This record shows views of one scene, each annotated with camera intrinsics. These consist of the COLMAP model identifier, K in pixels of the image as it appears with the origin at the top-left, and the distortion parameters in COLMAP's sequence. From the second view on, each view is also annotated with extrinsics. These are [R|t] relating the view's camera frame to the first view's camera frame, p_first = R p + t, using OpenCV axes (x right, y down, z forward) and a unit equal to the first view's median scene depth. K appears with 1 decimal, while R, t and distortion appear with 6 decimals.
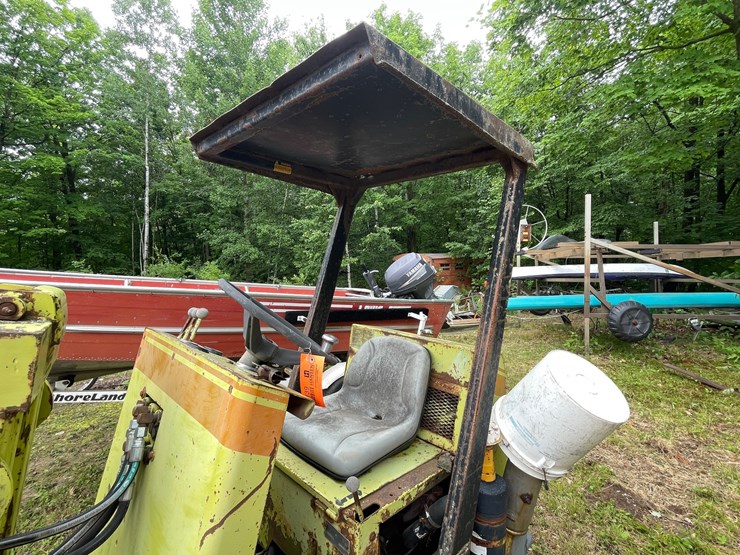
lens RADIAL K [[349.6, 0, 370.1], [0, 349.6, 277.6], [0, 0, 1]] dist [-0.003503, 0.000962]
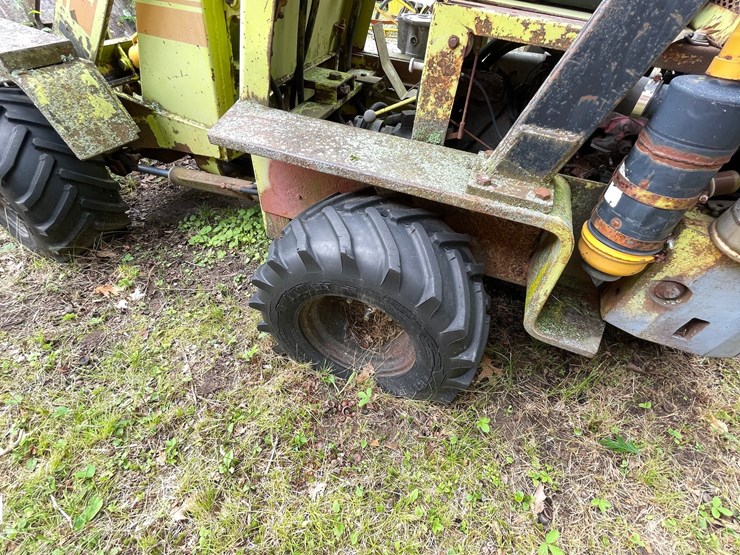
lens RADIAL K [[349.6, 0, 370.2], [0, 349.6, 276.7], [0, 0, 1]] dist [-0.003503, 0.000962]
pose [[0.417755, 0.643707, -0.641188, 0.220315], [-0.079598, 0.728936, 0.679938, 0.180446], [0.905066, -0.233010, 0.355754, 0.131317]]
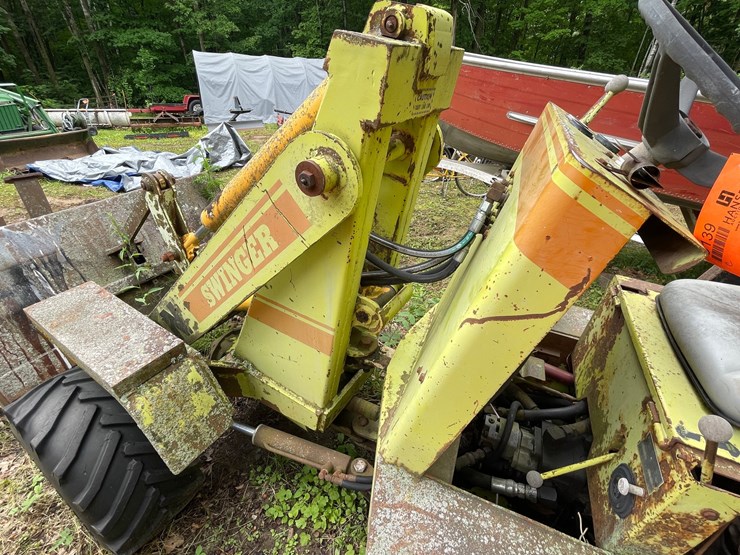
lens RADIAL K [[349.6, 0, 369.4], [0, 349.6, 276.9], [0, 0, 1]] dist [-0.003503, 0.000962]
pose [[0.383212, 0.491387, -0.782105, 0.014771], [-0.074049, 0.860363, 0.504273, 0.040082], [0.920688, -0.135329, 0.366088, 0.088545]]
